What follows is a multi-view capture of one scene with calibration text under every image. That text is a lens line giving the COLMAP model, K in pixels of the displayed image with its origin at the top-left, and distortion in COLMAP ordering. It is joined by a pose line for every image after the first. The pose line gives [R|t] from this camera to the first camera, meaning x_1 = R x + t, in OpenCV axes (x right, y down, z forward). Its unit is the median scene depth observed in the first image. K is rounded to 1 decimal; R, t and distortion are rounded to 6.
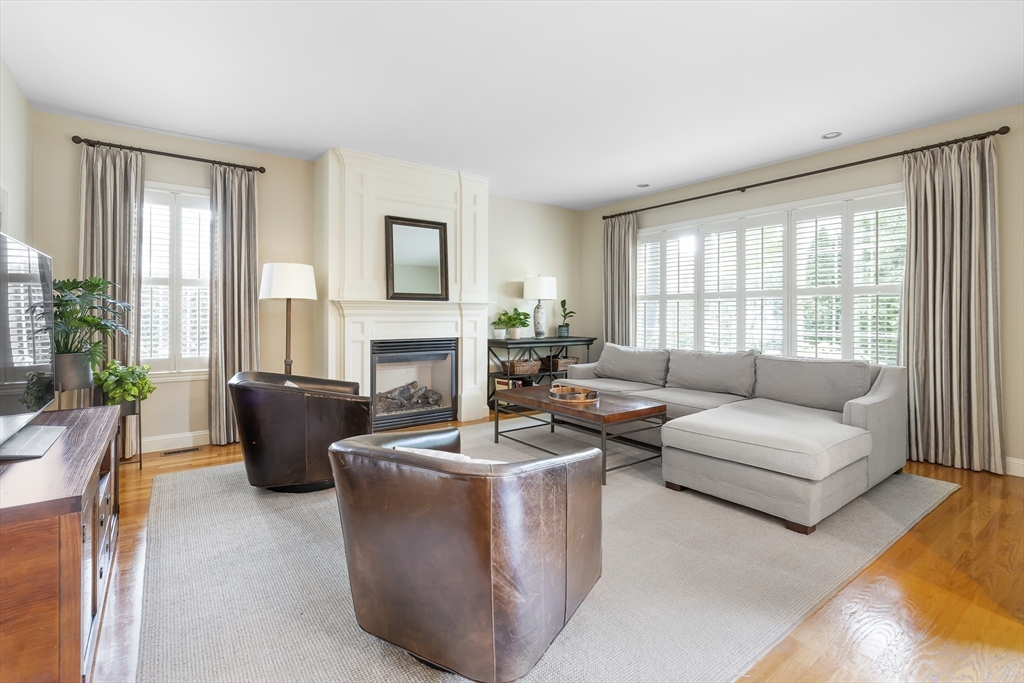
lens RADIAL K [[466.7, 0, 486.0], [0, 466.7, 315.9], [0, 0, 1]] dist [-0.001127, -0.000106]
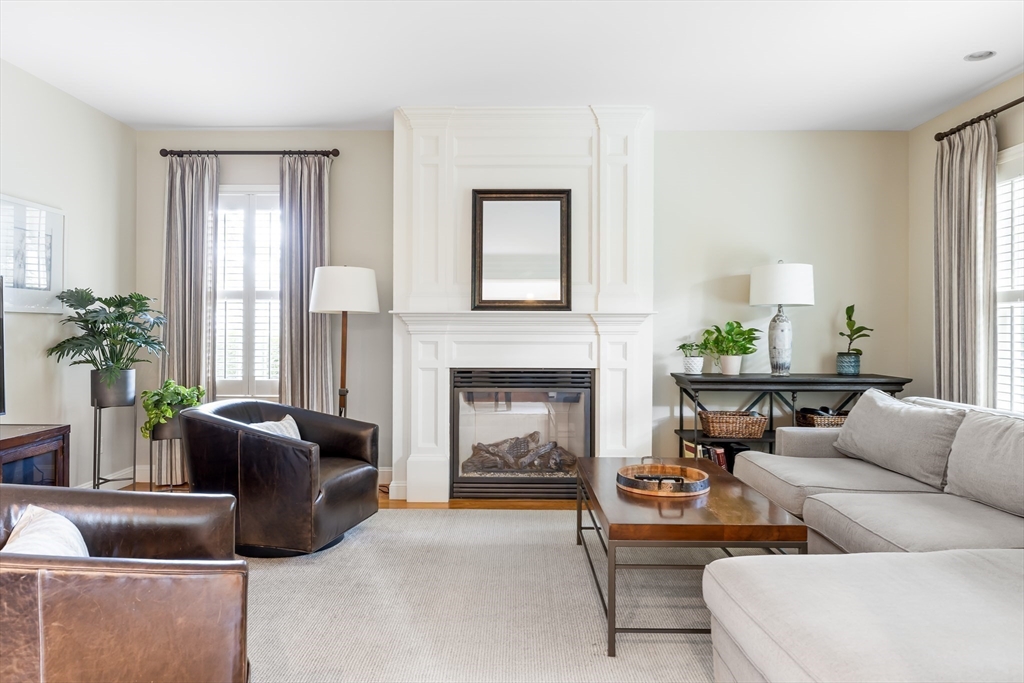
lens RADIAL K [[667.6, 0, 510.7], [0, 667.6, 334.3], [0, 0, 1]] dist [-0.001725, 0.000082]
pose [[0.813071, 0.002966, -0.582158, 0.408468], [-0.003303, 0.999994, 0.000482, 0.000170], [0.582156, 0.001531, 0.813076, 0.220228]]
